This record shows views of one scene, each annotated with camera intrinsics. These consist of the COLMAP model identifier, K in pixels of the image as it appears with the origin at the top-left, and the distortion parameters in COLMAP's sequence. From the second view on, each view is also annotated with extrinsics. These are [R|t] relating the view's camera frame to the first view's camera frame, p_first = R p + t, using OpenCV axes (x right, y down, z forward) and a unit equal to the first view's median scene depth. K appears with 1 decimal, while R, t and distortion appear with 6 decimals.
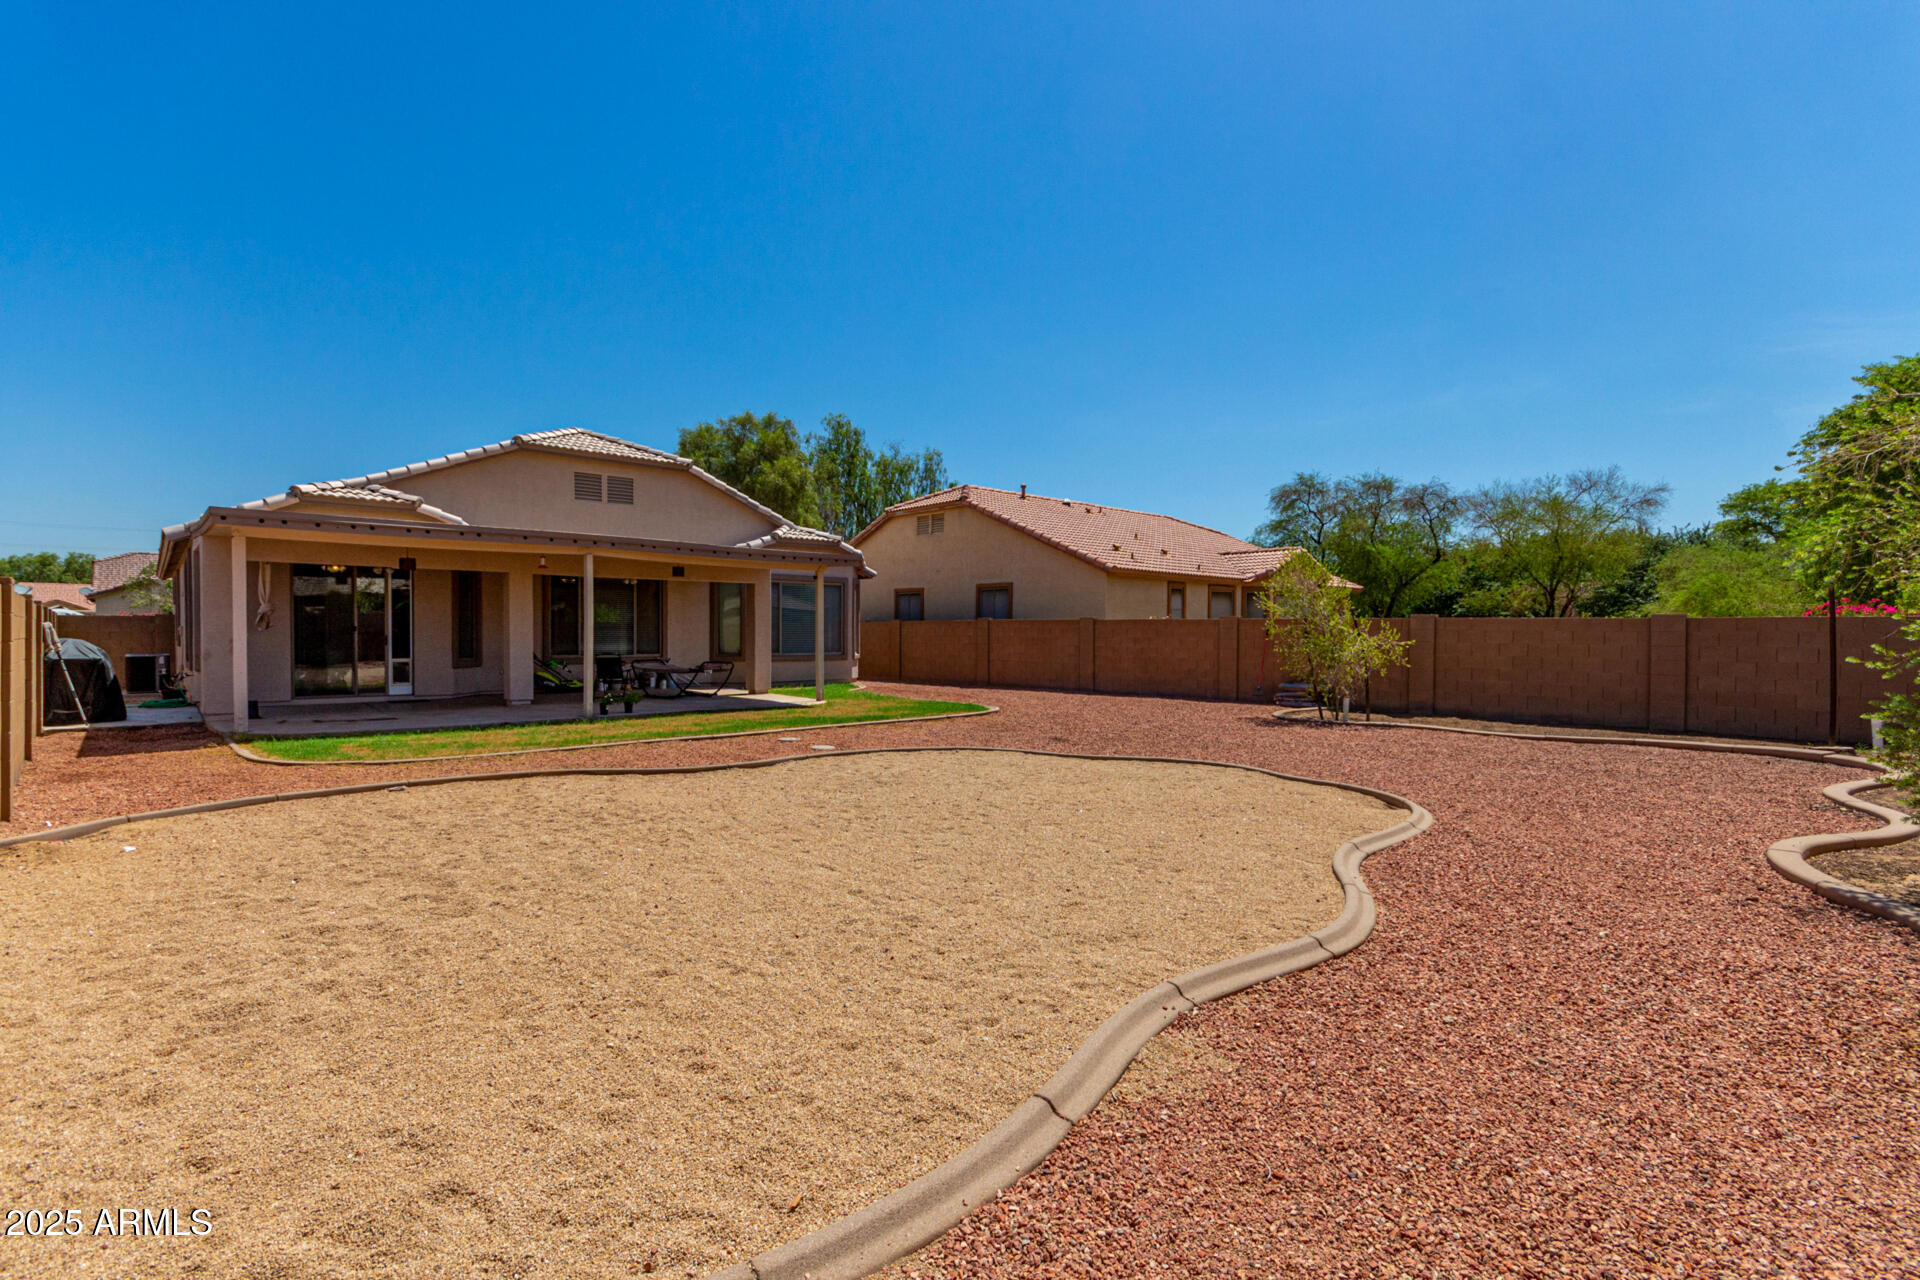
lens RADIAL K [[897.1, 0, 955.2], [0, 897.1, 653.5], [0, 0, 1]] dist [0.006092, -0.002657]
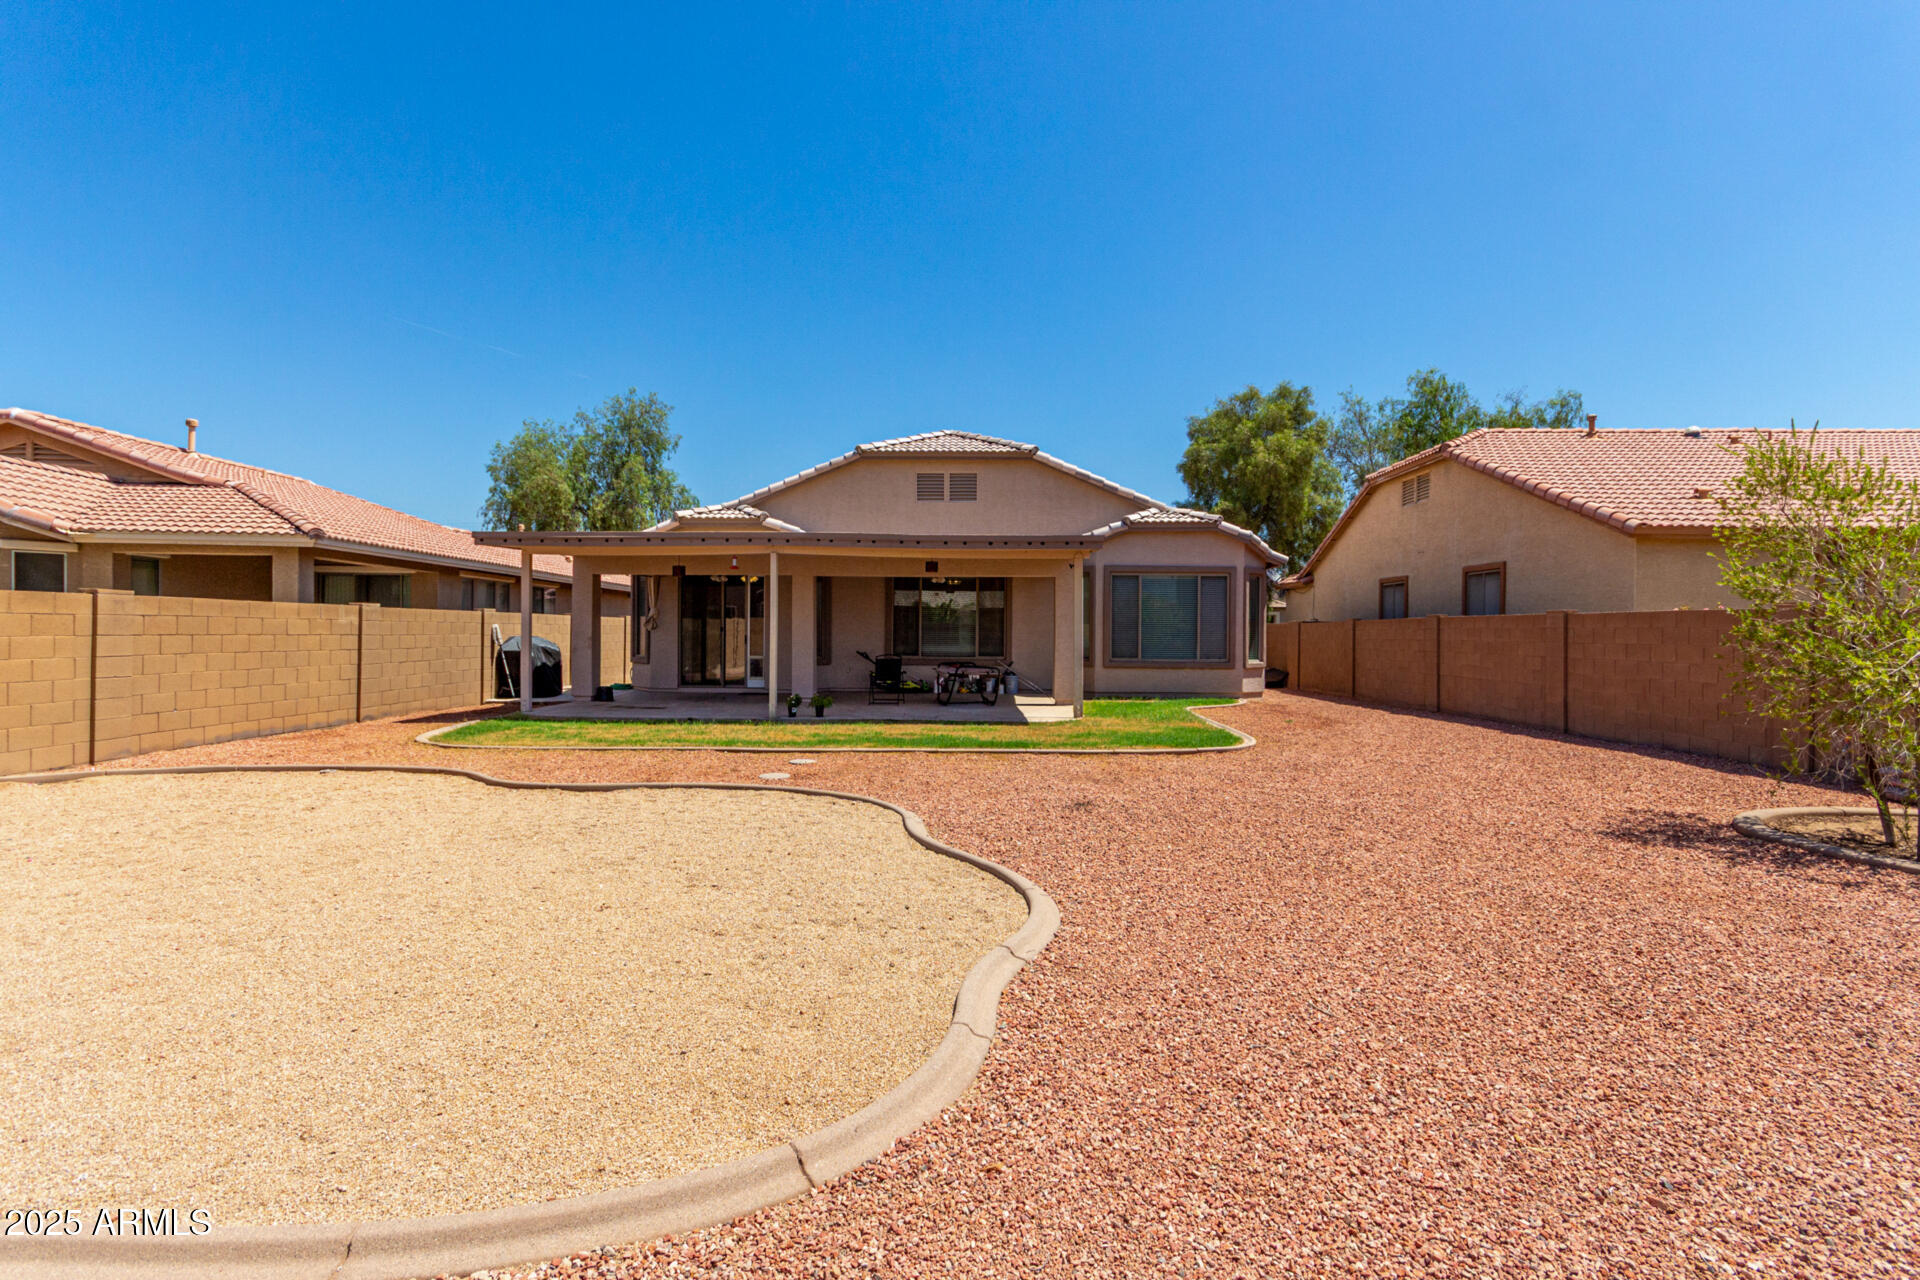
lens RADIAL K [[897.1, 0, 973.2], [0, 897.1, 624.2], [0, 0, 1]] dist [0.006092, -0.002657]
pose [[0.733202, -0.006078, -0.679983, 0.294600], [-0.019575, 0.999357, -0.030040, -0.004780], [0.679729, 0.035336, 0.732612, 0.302719]]
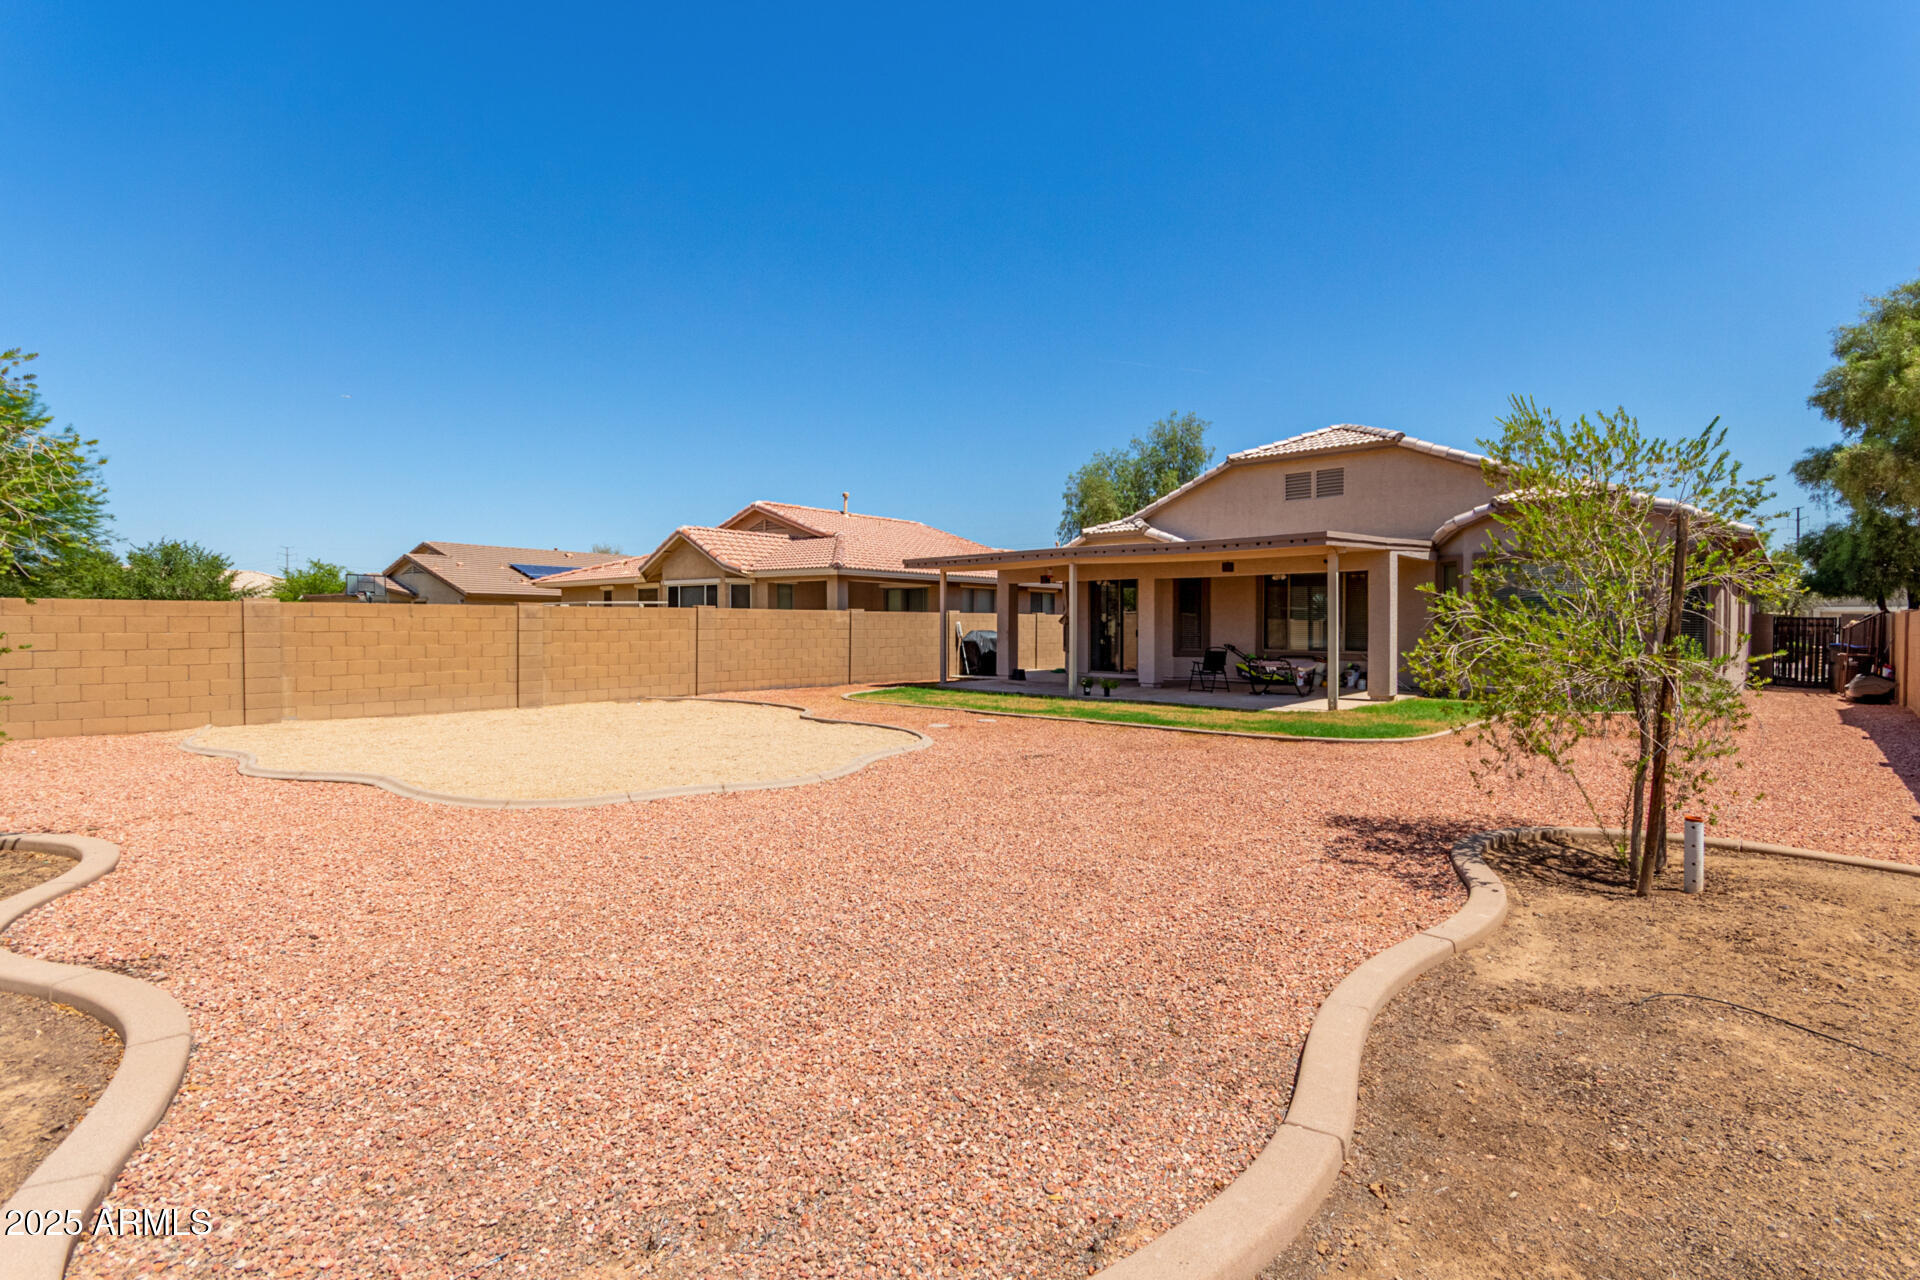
lens RADIAL K [[897.1, 0, 965.2], [0, 897.1, 630.7], [0, 0, 1]] dist [0.006092, -0.002657]
pose [[0.083087, 0.002461, -0.996539, 0.569544], [-0.027301, 0.999627, 0.000192, -0.010160], [0.996168, 0.027191, 0.083124, 0.528848]]
